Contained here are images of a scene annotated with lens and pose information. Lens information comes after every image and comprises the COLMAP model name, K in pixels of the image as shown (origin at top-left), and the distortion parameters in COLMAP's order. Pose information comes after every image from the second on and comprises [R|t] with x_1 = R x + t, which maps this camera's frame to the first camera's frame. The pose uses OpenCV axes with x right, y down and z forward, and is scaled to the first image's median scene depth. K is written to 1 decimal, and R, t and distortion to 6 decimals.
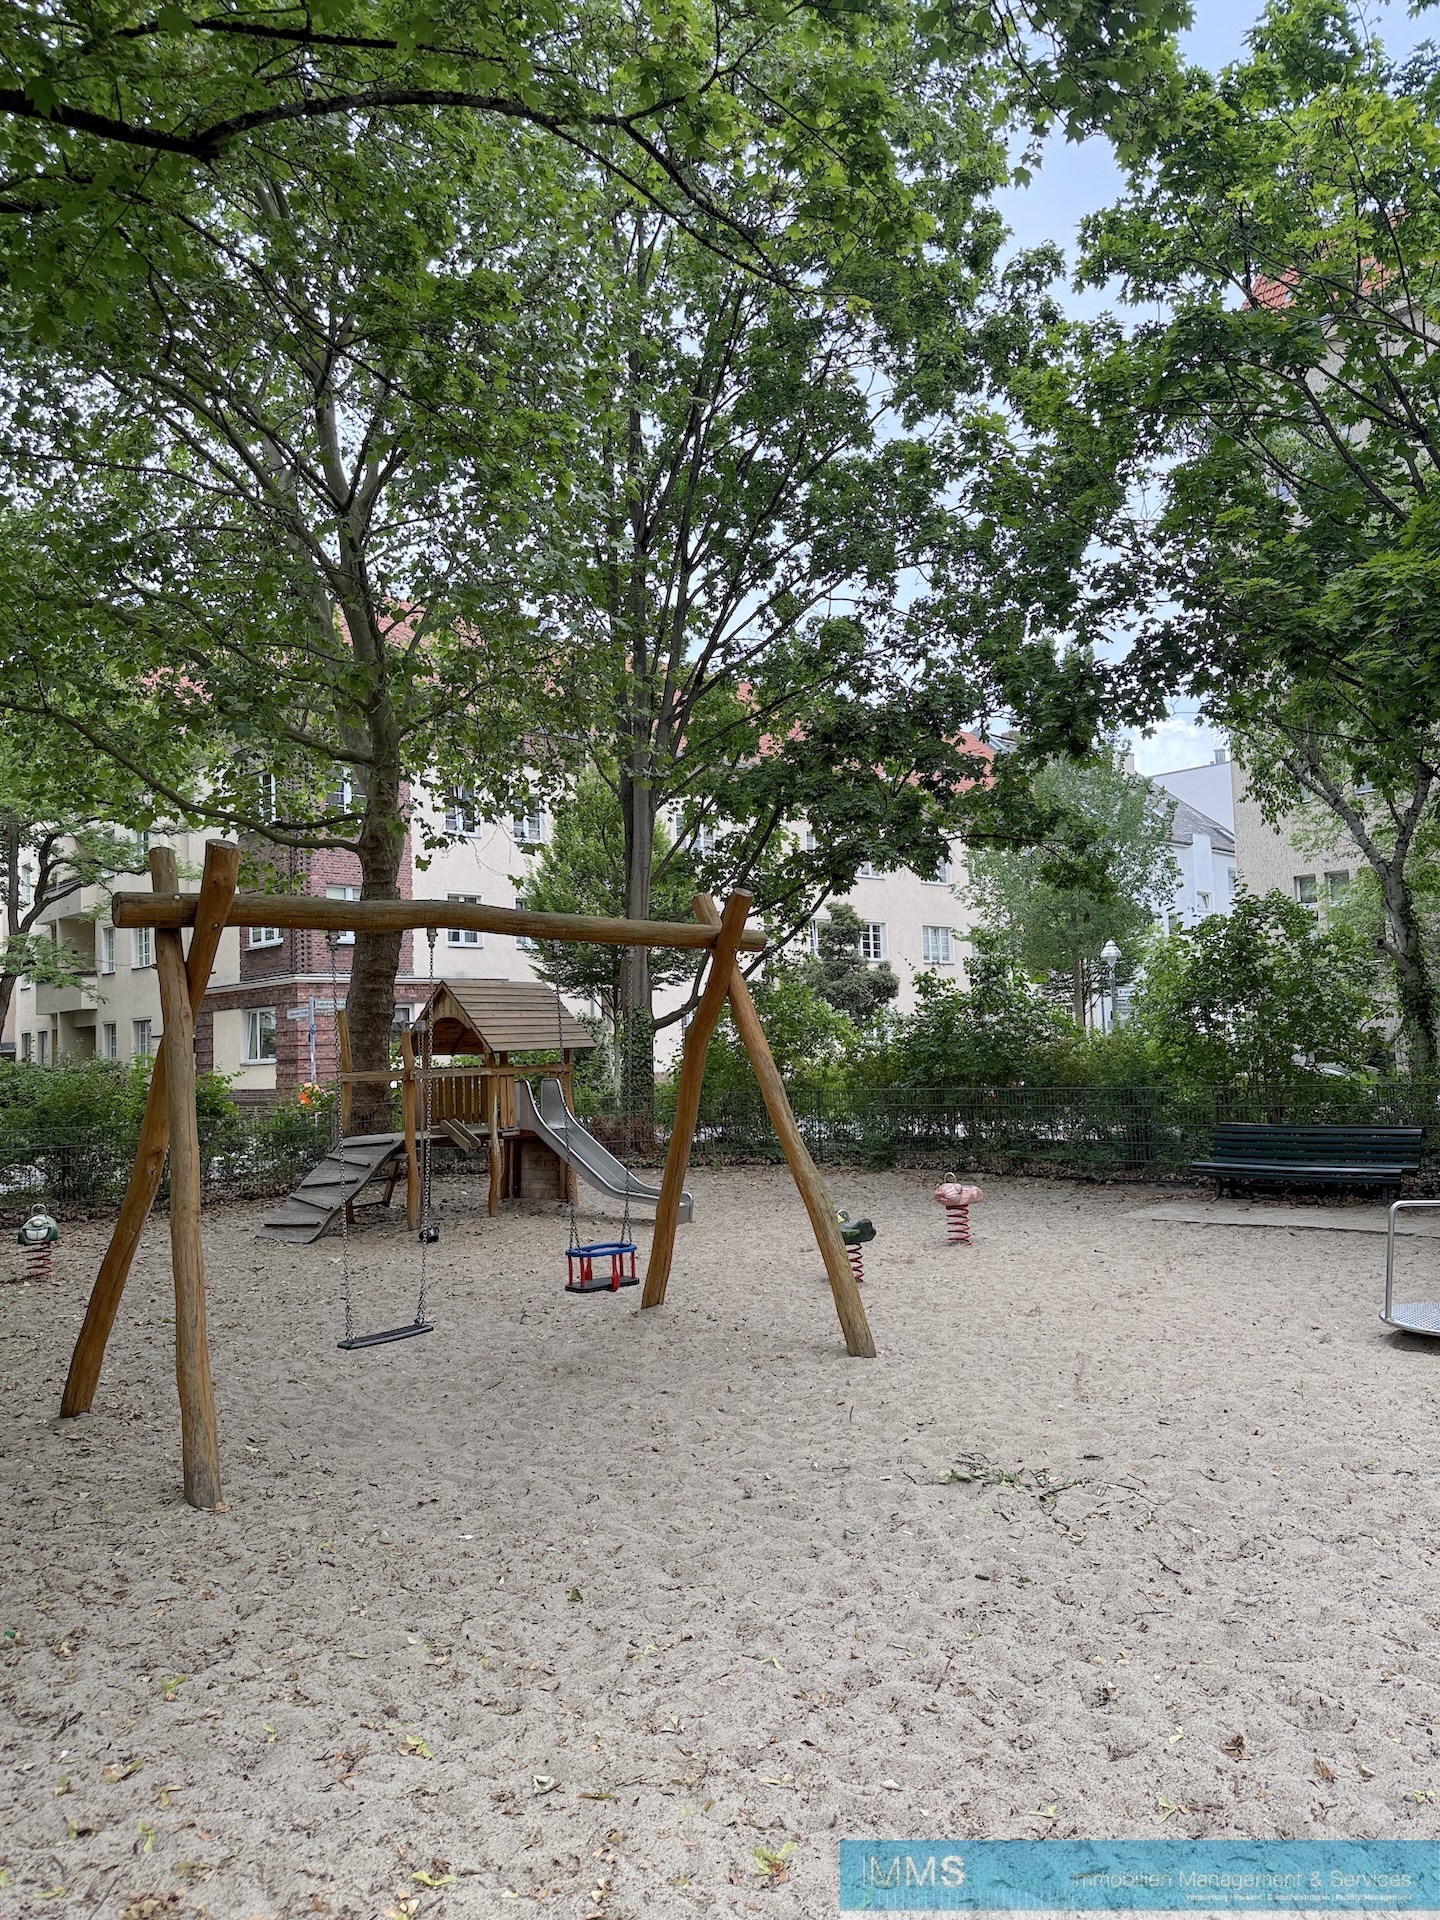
lens RADIAL K [[1353.8, 0, 713.4], [0, 1353.8, 957.4], [0, 0, 1]] dist [0.208103, -0.425343]
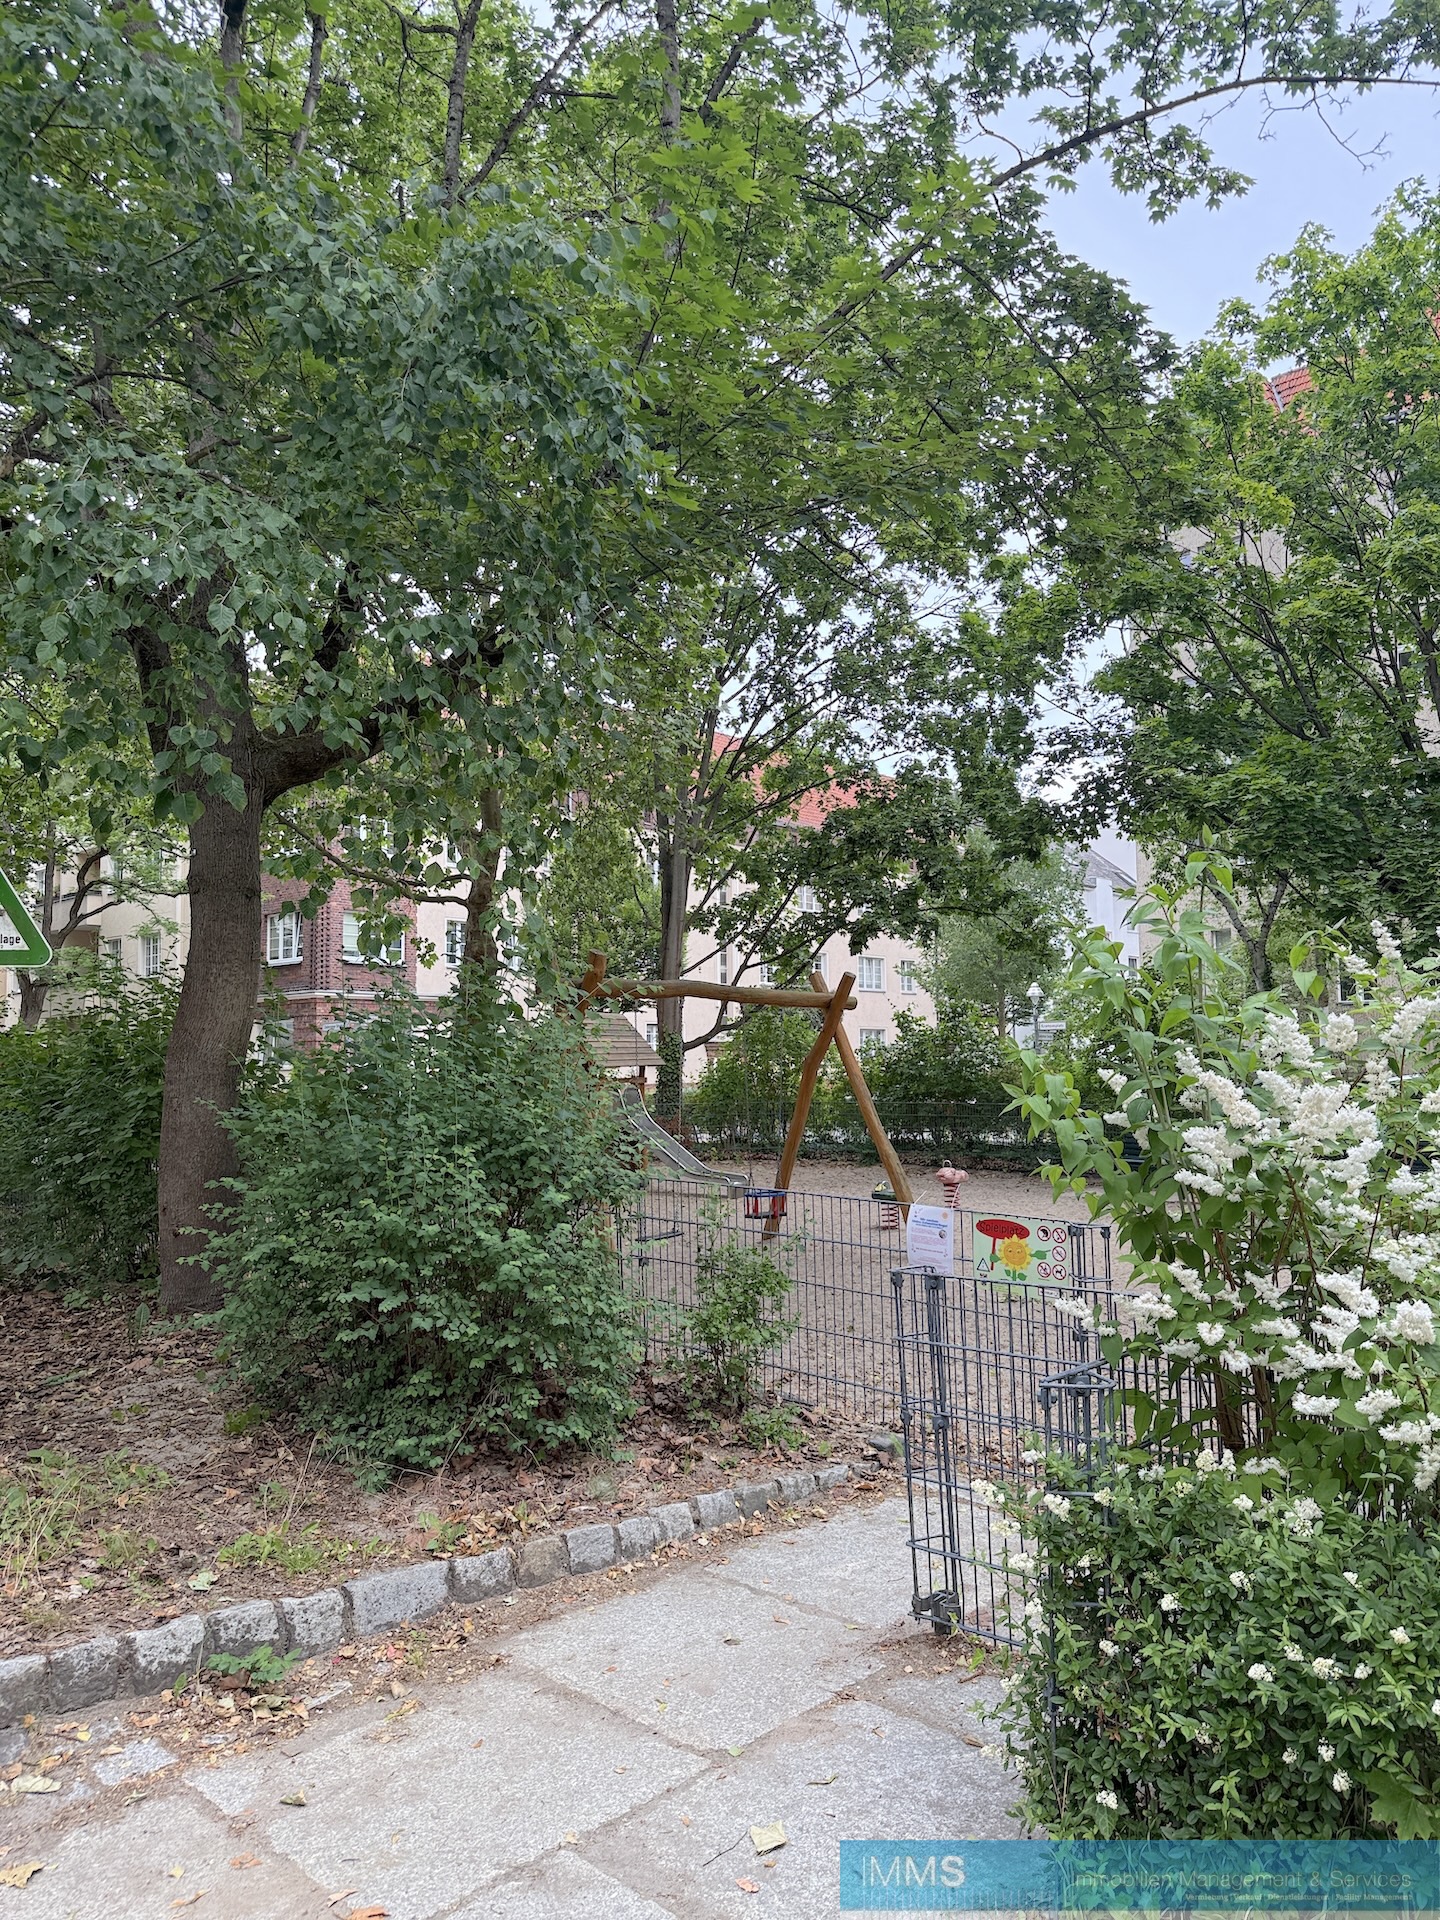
lens RADIAL K [[1353.8, 0, 713.4], [0, 1353.8, 957.4], [0, 0, 1]] dist [0.208103, -0.425343]
pose [[0.997272, 0.029019, 0.067866, -0.132617], [-0.028302, 0.999533, -0.011498, -0.023993], [-0.068168, 0.009546, 0.997628, -0.313962]]
